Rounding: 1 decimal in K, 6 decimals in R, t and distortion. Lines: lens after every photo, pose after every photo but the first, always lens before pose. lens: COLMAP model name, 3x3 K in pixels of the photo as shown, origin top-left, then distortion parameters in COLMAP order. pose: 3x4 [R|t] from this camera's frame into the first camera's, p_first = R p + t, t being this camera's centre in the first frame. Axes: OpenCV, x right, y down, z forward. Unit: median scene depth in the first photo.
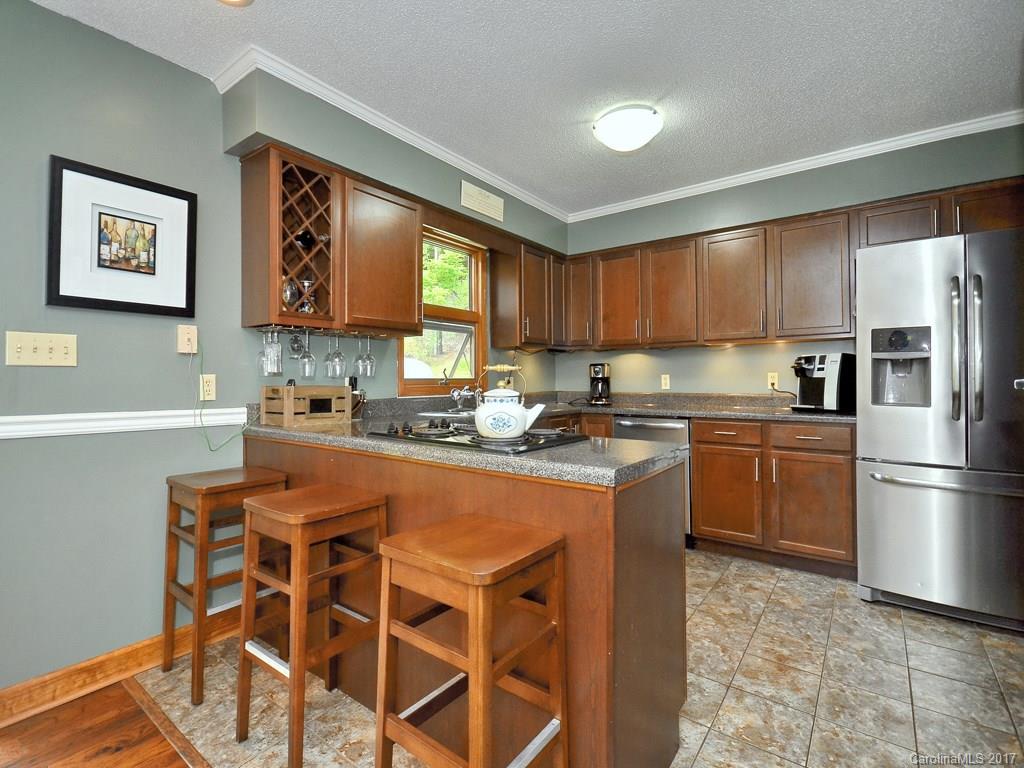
lens RADIAL K [[487.8, 0, 509.7], [0, 487.8, 368.5], [0, 0, 1]] dist [0.004636, -0.000146]
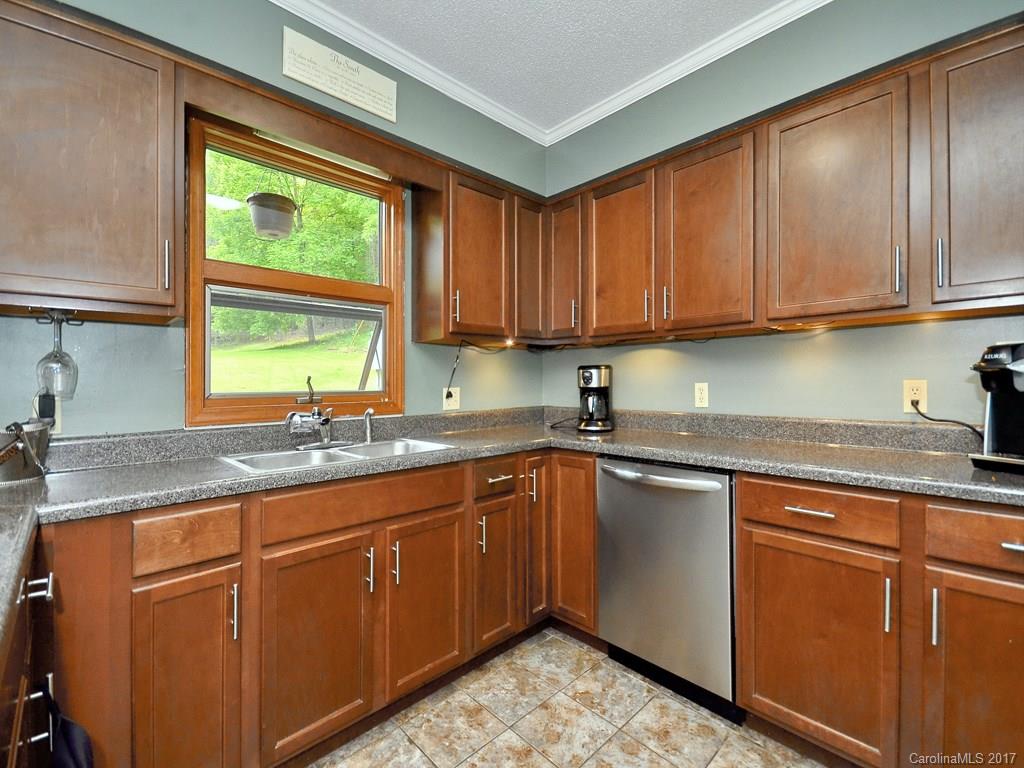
lens RADIAL K [[456.4, 0, 514.2], [0, 456.4, 384.3], [0, 0, 1]] dist [0.008337, -0.000739]
pose [[0.986488, -0.001656, -0.163824, 0.189785], [0.006219, 0.999607, 0.027344, -0.002432], [0.163714, -0.027994, 0.986111, 0.423187]]
